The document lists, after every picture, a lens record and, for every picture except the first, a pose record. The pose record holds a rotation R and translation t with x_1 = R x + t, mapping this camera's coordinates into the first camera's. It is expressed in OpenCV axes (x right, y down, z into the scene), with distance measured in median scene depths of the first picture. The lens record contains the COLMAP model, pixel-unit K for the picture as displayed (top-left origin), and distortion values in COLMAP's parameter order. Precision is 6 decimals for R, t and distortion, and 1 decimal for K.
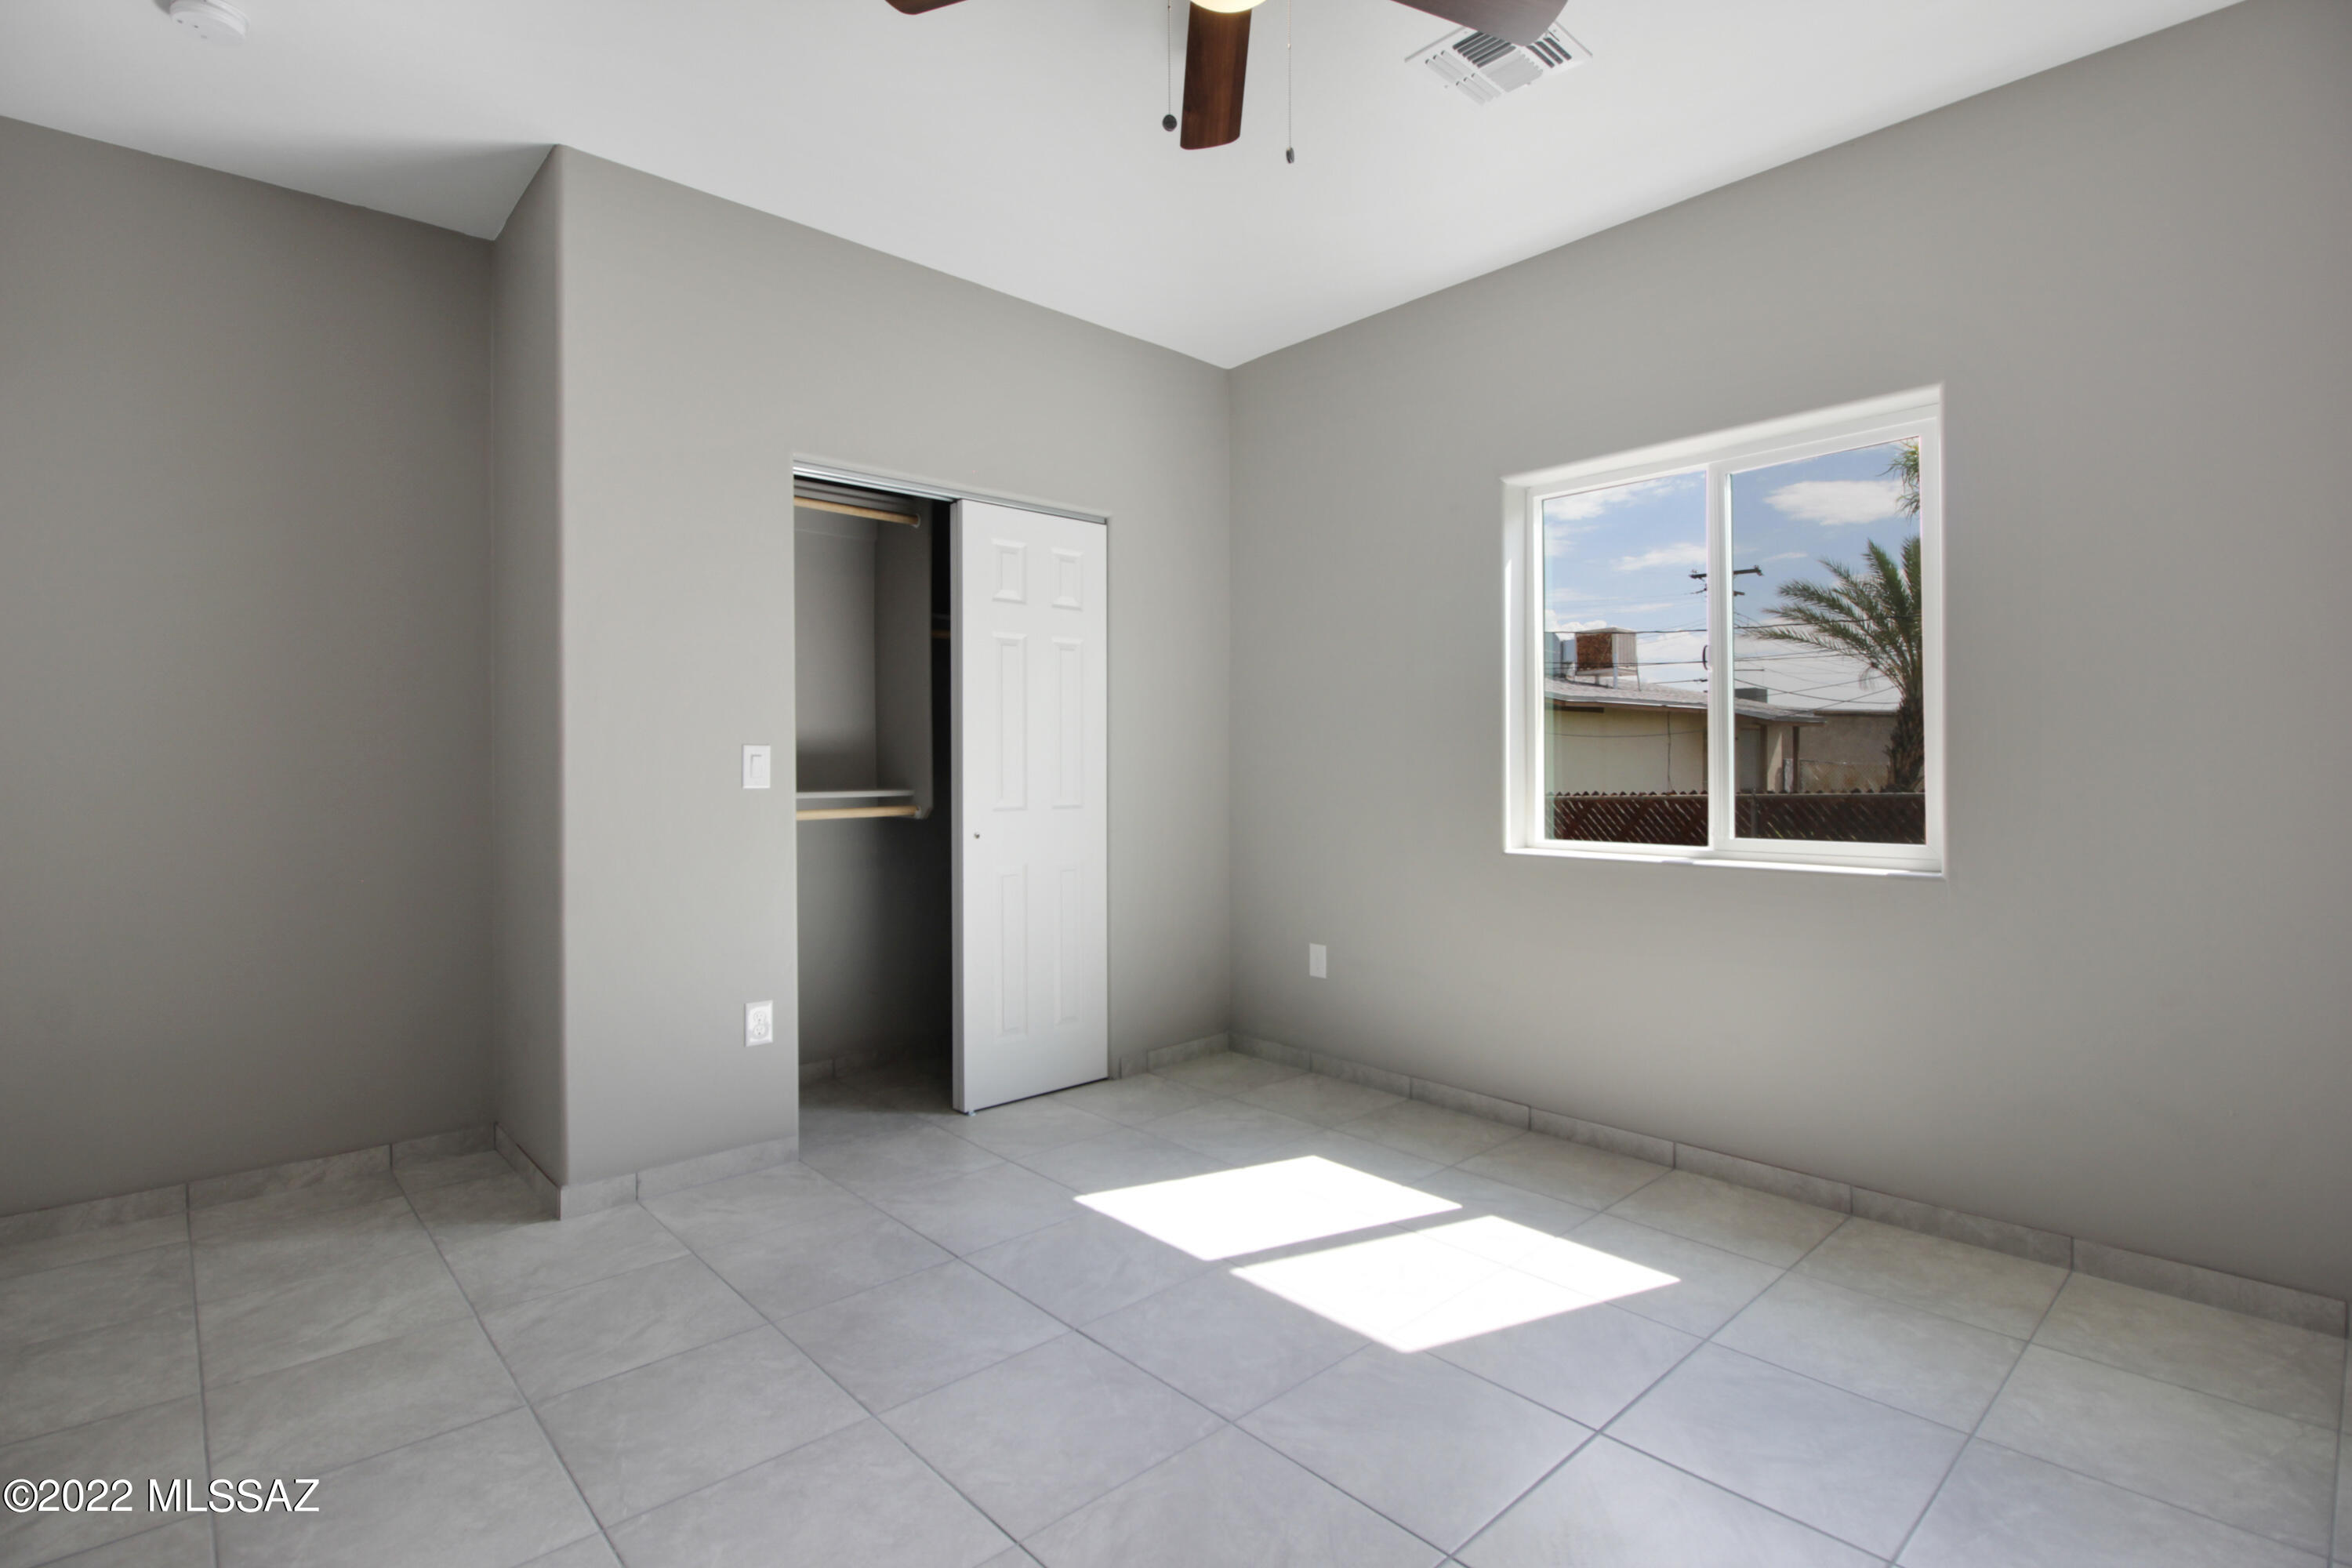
lens RADIAL K [[1102.6, 0, 1193.5], [0, 1102.6, 774.9], [0, 0, 1]] dist [0.077645, -0.039687]
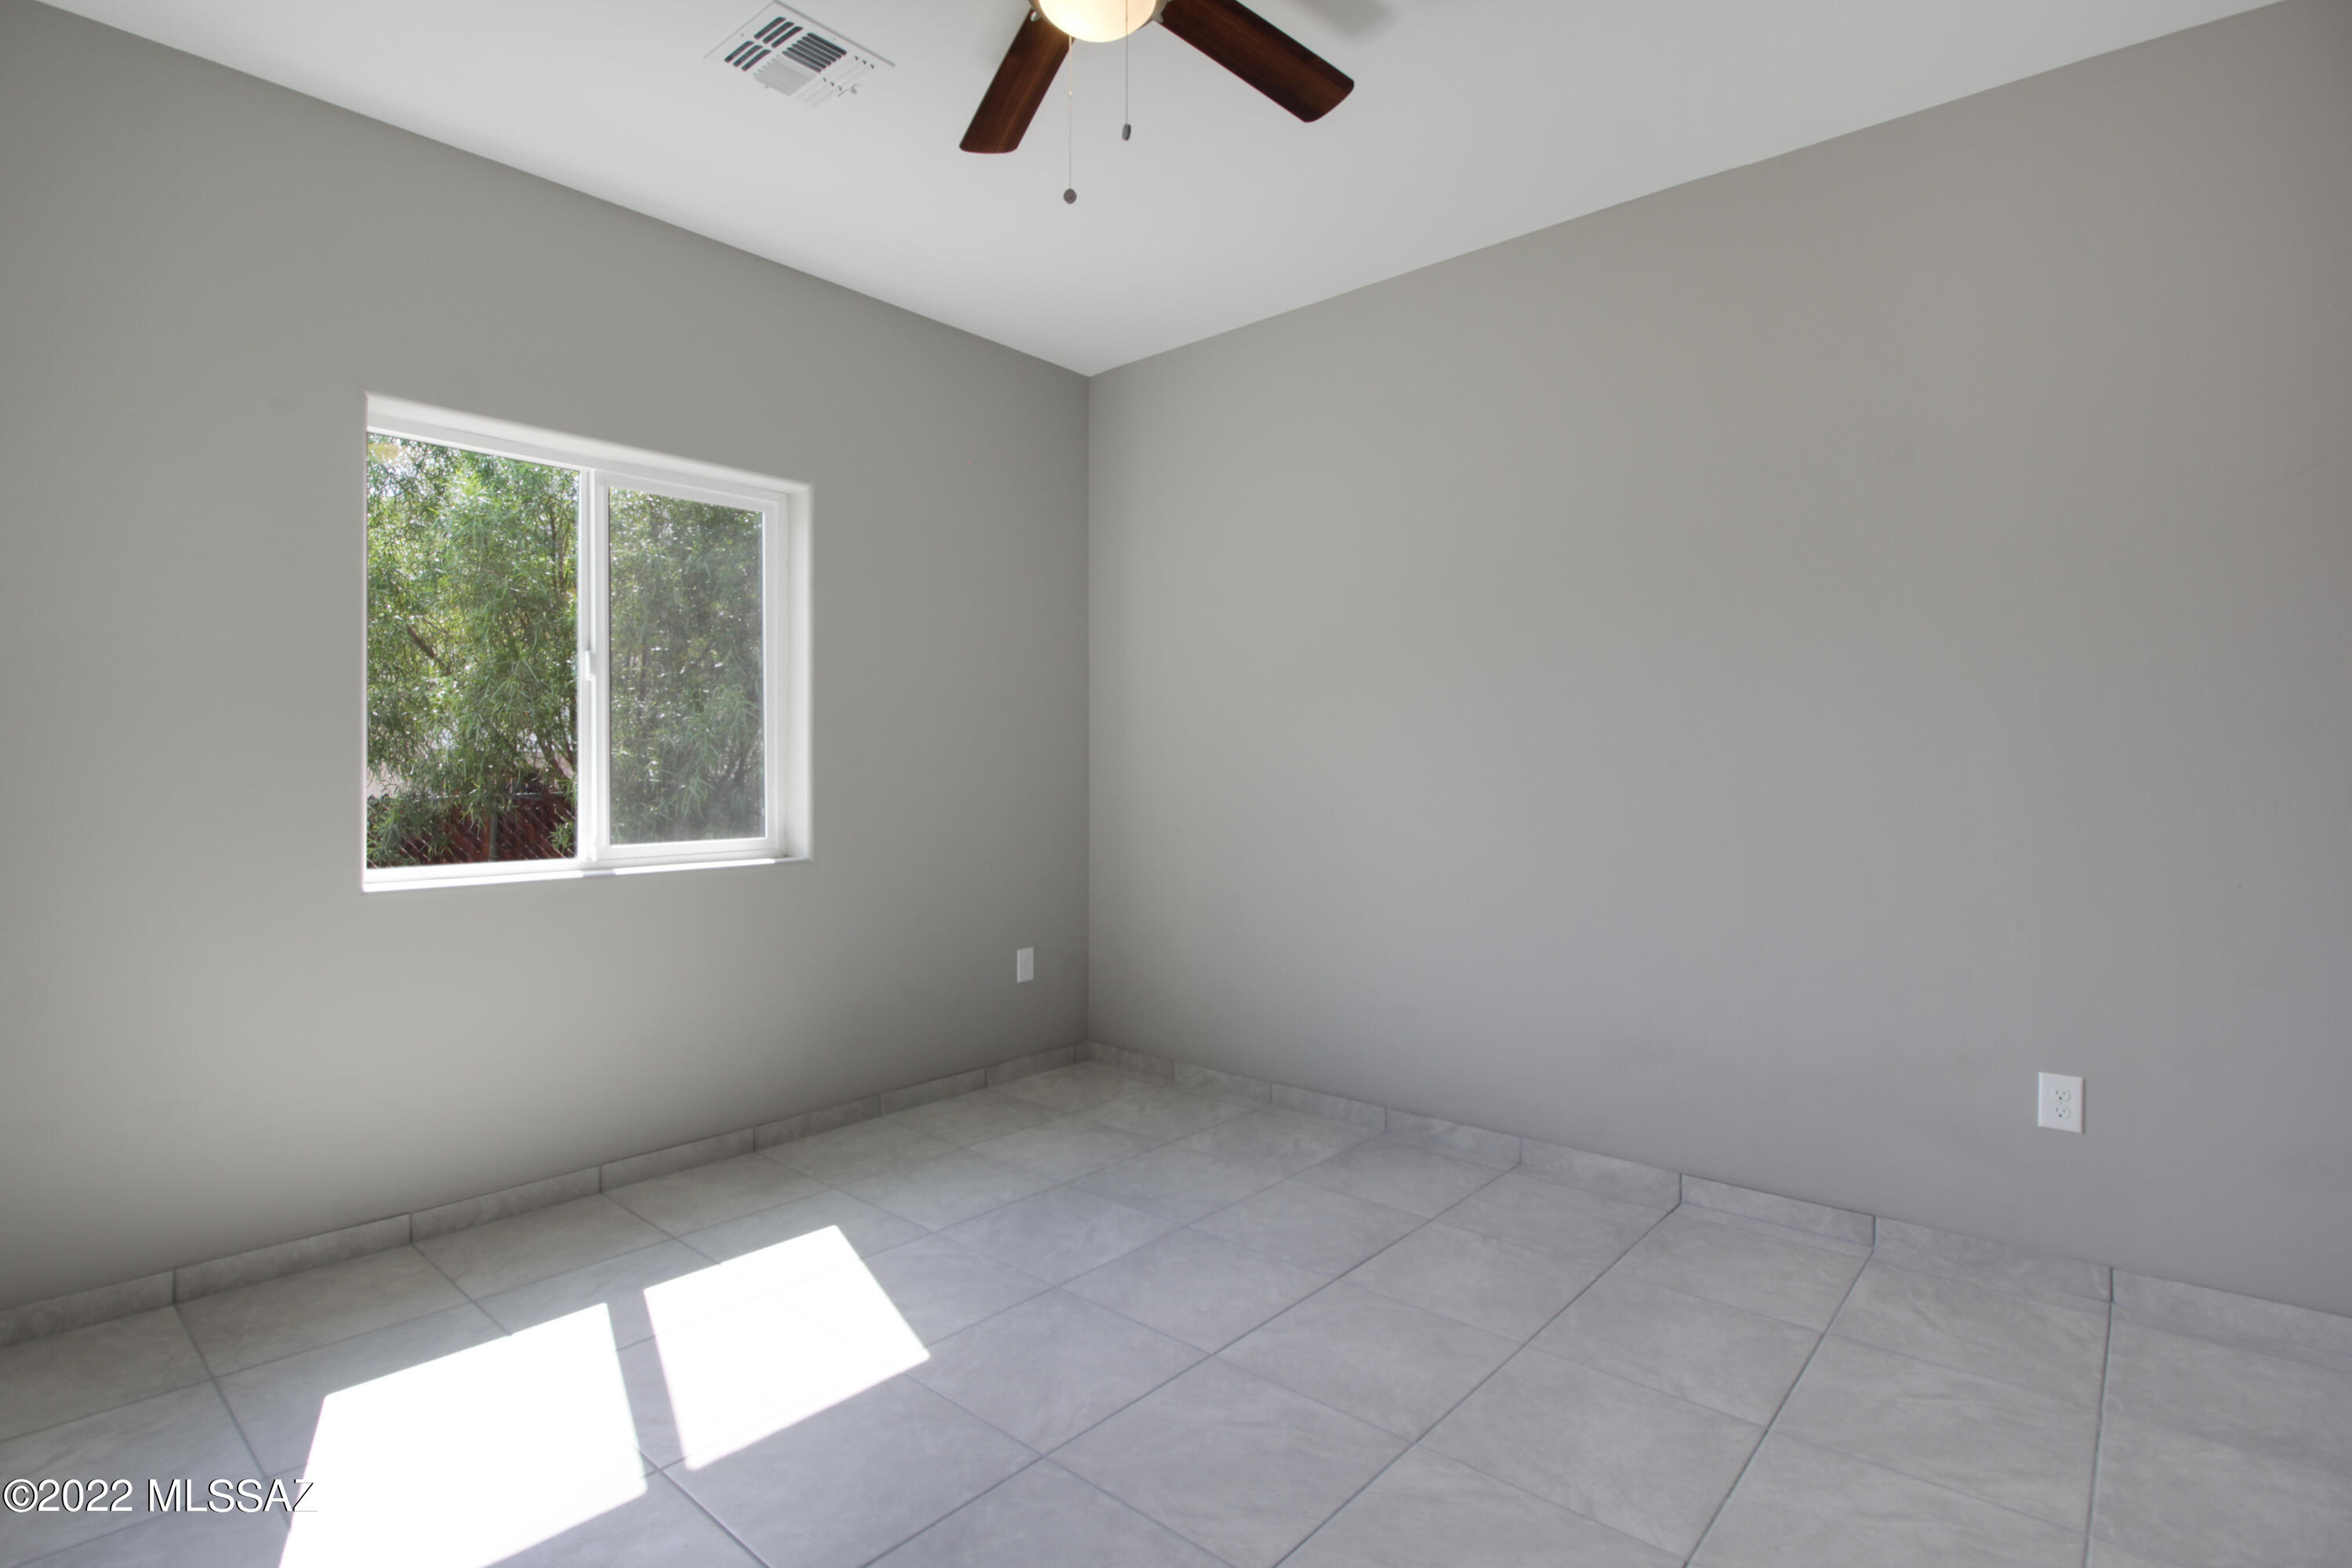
lens RADIAL K [[1117.4, 0, 1172.7], [0, 1117.4, 772.6], [0, 0, 1]] dist [0.021972, -0.013845]
pose [[-0.108330, 0.015872, 0.993988, -0.635920], [-0.004295, 0.999856, -0.016434, 0.006044], [-0.994106, -0.006050, -0.108246, 0.675782]]
